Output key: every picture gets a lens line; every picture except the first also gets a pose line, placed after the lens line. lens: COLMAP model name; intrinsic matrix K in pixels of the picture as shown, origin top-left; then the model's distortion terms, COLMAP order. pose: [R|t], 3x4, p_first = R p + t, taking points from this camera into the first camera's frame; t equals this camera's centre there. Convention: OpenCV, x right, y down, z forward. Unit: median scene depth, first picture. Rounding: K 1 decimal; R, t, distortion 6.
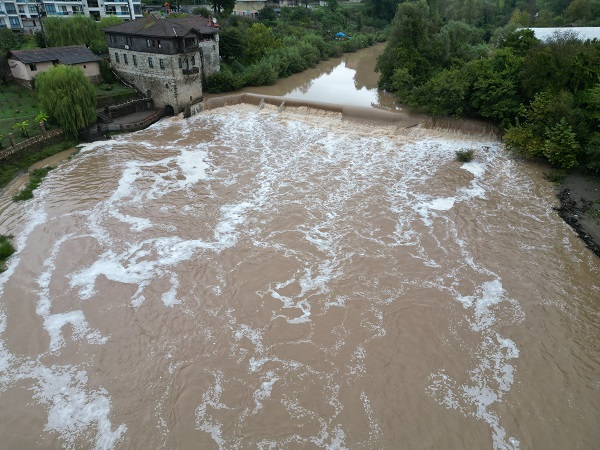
lens RADIAL K [[415.3, 0, 301.0], [0, 415.3, 224.2], [0, 0, 1]] dist [0.036872, -0.029019]
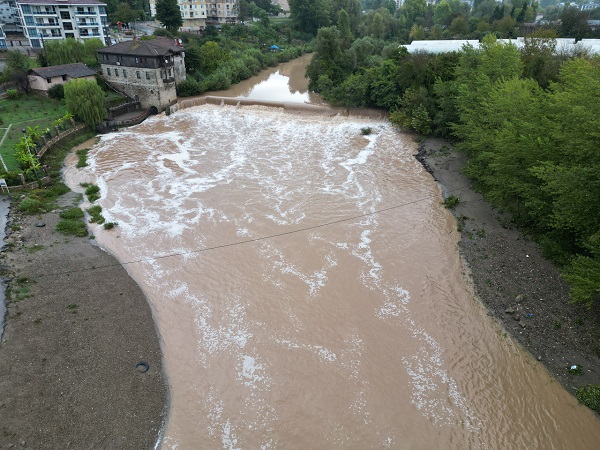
lens RADIAL K [[415.3, 0, 300.6], [0, 415.3, 224.6], [0, 0, 1]] dist [0.036872, -0.029019]
pose [[0.988227, -0.072935, 0.134488, -0.061148], [0.074777, 0.997162, -0.008696, 0.138328], [-0.133472, 0.018650, 0.990877, -0.376384]]
